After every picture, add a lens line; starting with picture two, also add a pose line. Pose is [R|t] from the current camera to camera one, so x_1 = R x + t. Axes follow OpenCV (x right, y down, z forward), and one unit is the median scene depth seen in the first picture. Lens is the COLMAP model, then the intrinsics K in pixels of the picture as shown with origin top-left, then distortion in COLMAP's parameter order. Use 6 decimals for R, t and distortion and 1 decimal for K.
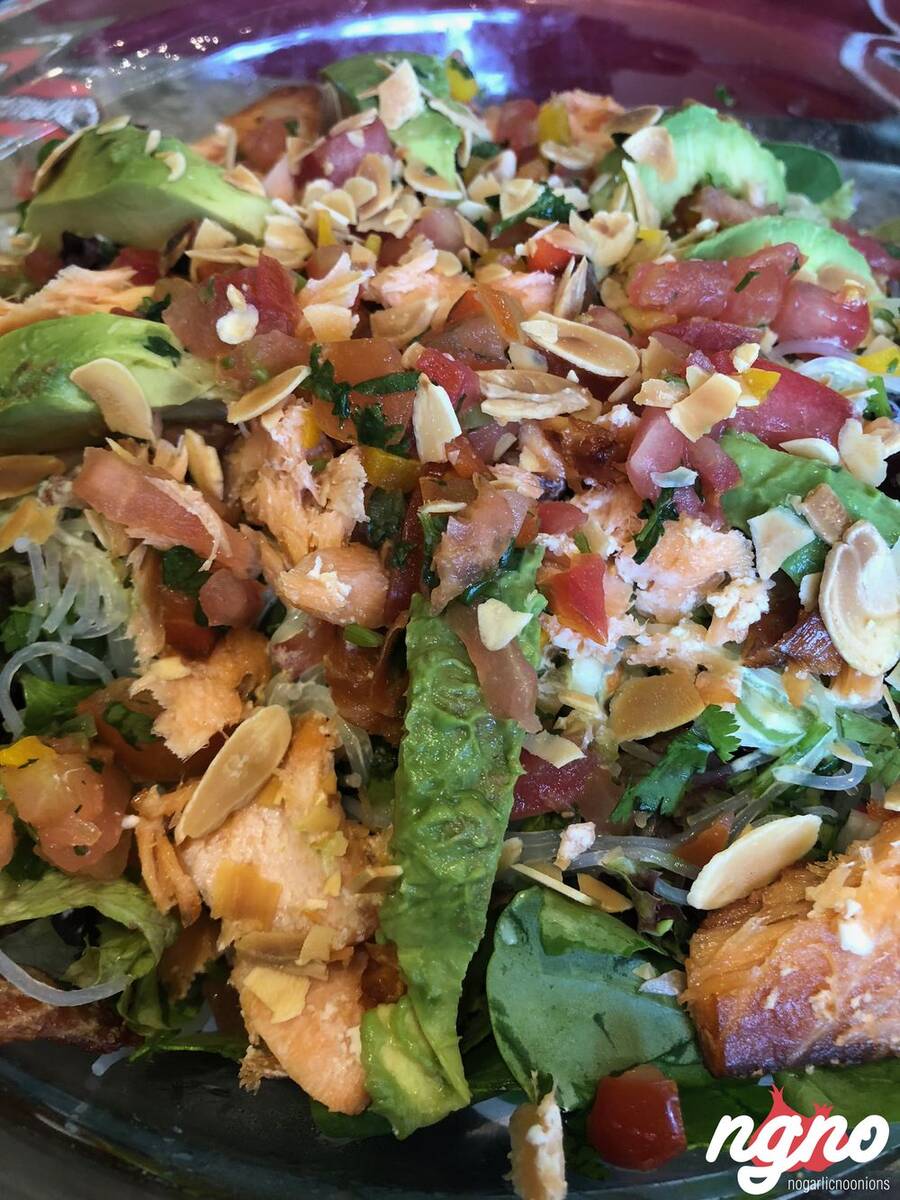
lens RADIAL K [[1026.9, 0, 452.1], [0, 1026.9, 598.1], [0, 0, 1]] dist [0.007774, -0.006021]
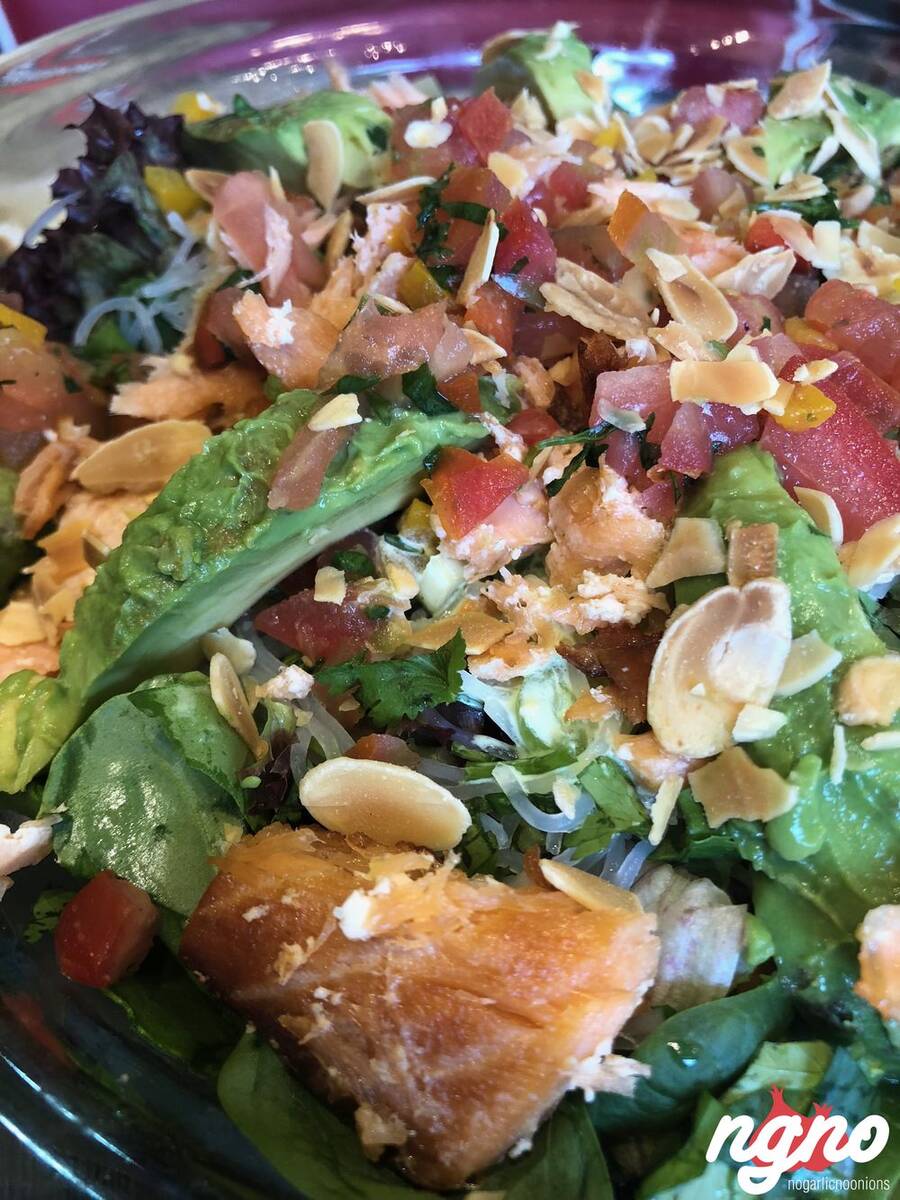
lens RADIAL K [[1014.1, 0, 444.0], [0, 1014.1, 598.4], [0, 0, 1]] dist [0.000446, -0.010725]
pose [[0.699538, 0.559572, -0.444440, 0.558622], [-0.607389, 0.793254, 0.042730, 0.053702], [0.376464, 0.240056, 0.894789, 0.226709]]
